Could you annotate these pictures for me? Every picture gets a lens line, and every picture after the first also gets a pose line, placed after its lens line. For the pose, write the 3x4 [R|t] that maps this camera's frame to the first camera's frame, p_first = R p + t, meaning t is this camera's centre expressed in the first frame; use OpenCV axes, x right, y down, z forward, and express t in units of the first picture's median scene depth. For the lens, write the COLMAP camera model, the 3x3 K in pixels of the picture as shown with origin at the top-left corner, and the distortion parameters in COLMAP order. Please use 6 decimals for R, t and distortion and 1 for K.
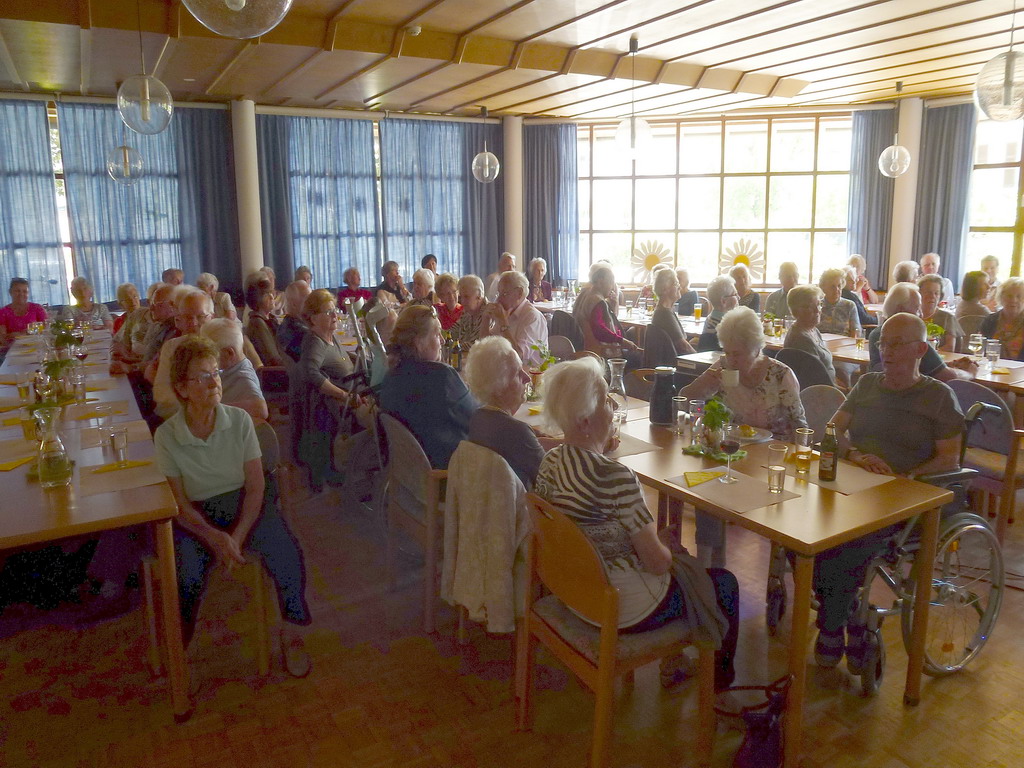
lens RADIAL K [[748.2, 0, 514.5], [0, 748.2, 369.4], [0, 0, 1]] dist [-0.052373, 0.016891]
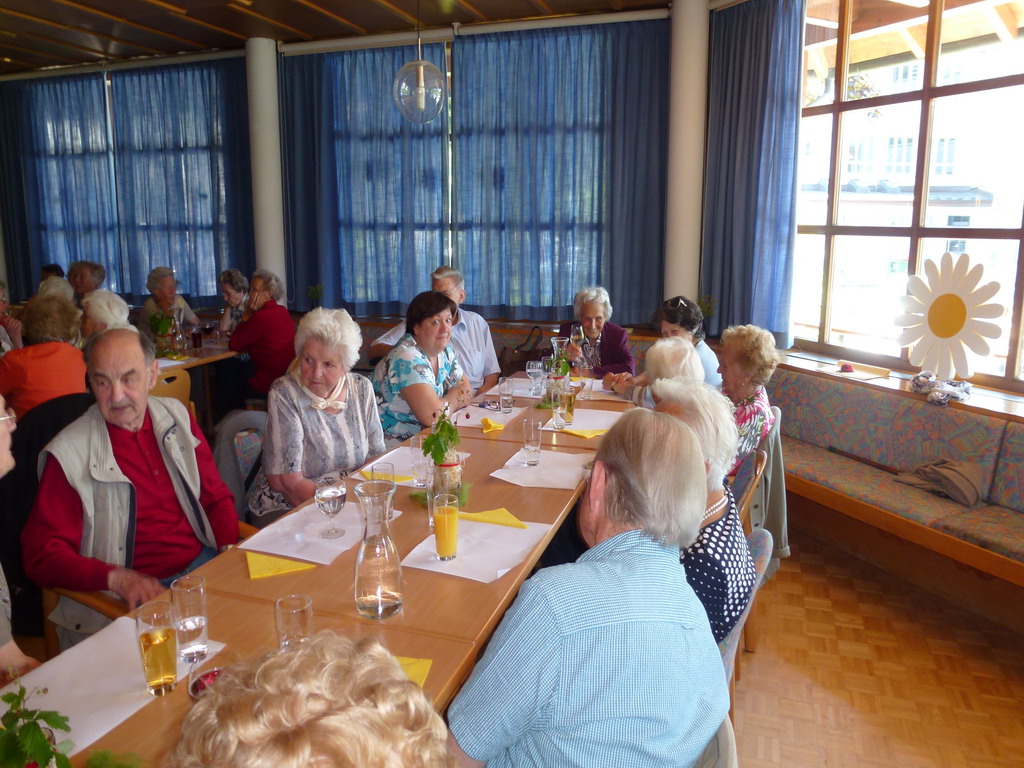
lens RADIAL K [[748.2, 0, 514.5], [0, 748.2, 369.4], [0, 0, 1]] dist [-0.052373, 0.016891]
pose [[0.650151, 0.160159, -0.742733, 0.360630], [-0.156402, 0.984807, 0.075452, -0.121198], [0.743533, 0.067110, 0.665323, 0.650378]]
